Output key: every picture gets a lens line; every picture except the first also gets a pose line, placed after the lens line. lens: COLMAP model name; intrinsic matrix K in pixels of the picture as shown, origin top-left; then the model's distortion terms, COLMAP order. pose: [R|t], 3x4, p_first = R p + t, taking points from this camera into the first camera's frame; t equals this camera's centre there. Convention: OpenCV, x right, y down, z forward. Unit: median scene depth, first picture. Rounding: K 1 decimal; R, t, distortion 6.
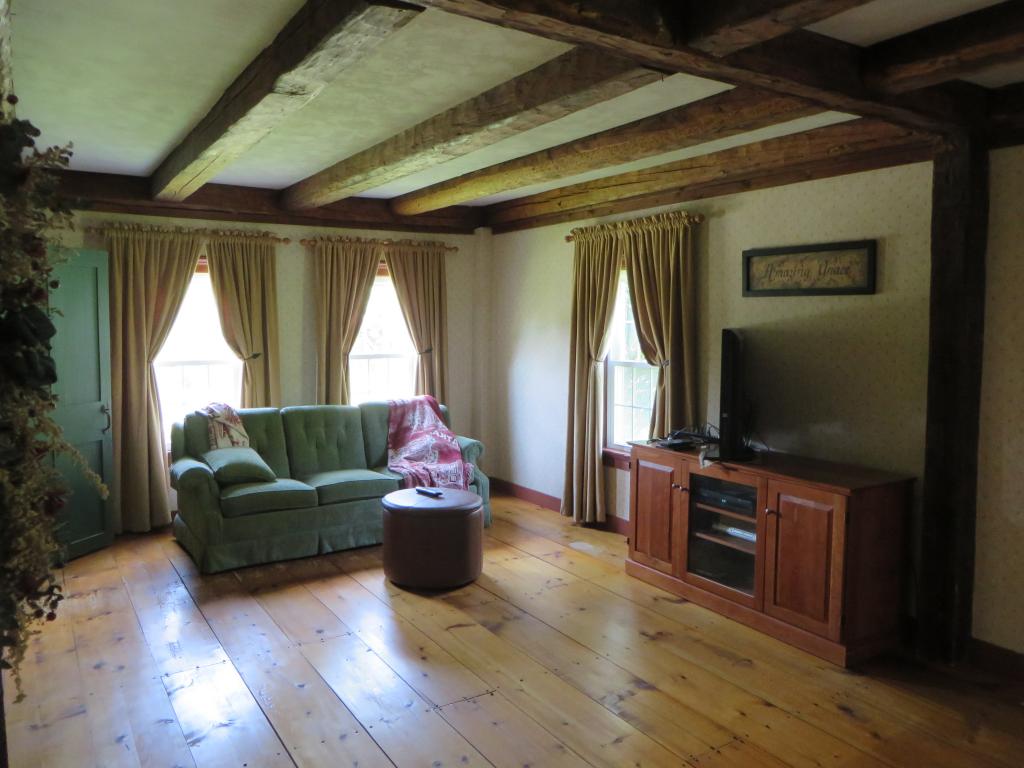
lens RADIAL K [[768.2, 0, 509.0], [0, 768.2, 379.2], [0, 0, 1]] dist [-0.002502, 0.000992]
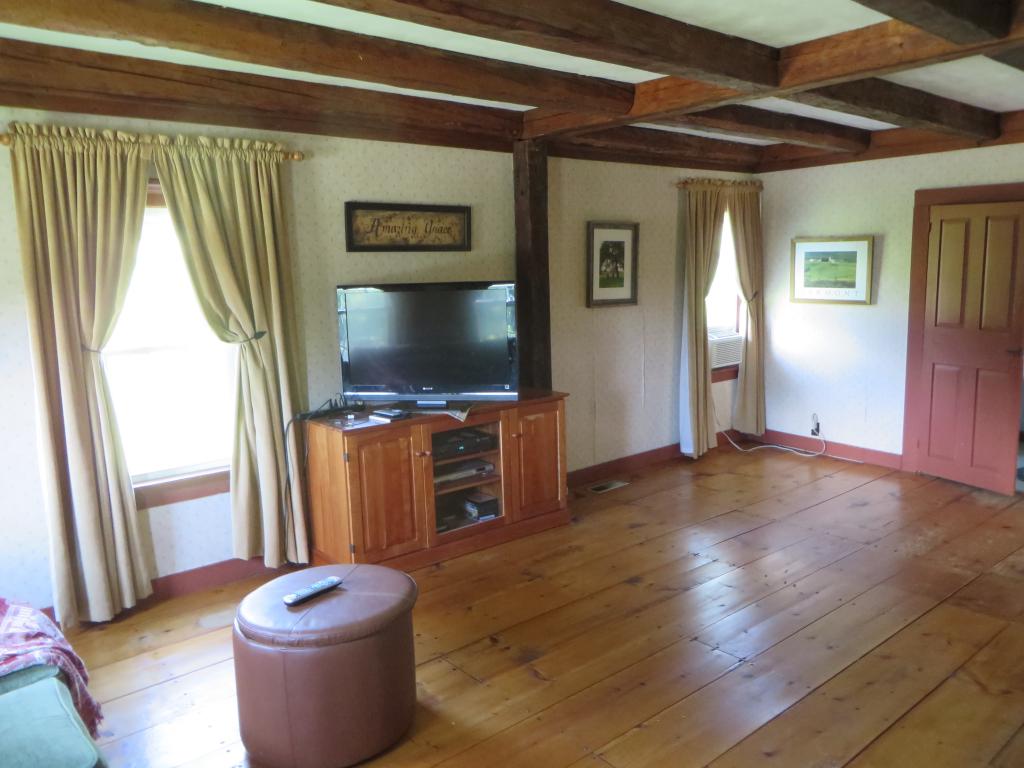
lens RADIAL K [[768.2, 0, 509.3], [0, 768.2, 387.8], [0, 0, 1]] dist [-0.002502, 0.000992]
pose [[-0.110821, -0.143803, 0.983382, -0.725210], [0.114826, 0.980997, 0.156394, -0.074825], [-0.987185, 0.130249, -0.092202, 1.000899]]
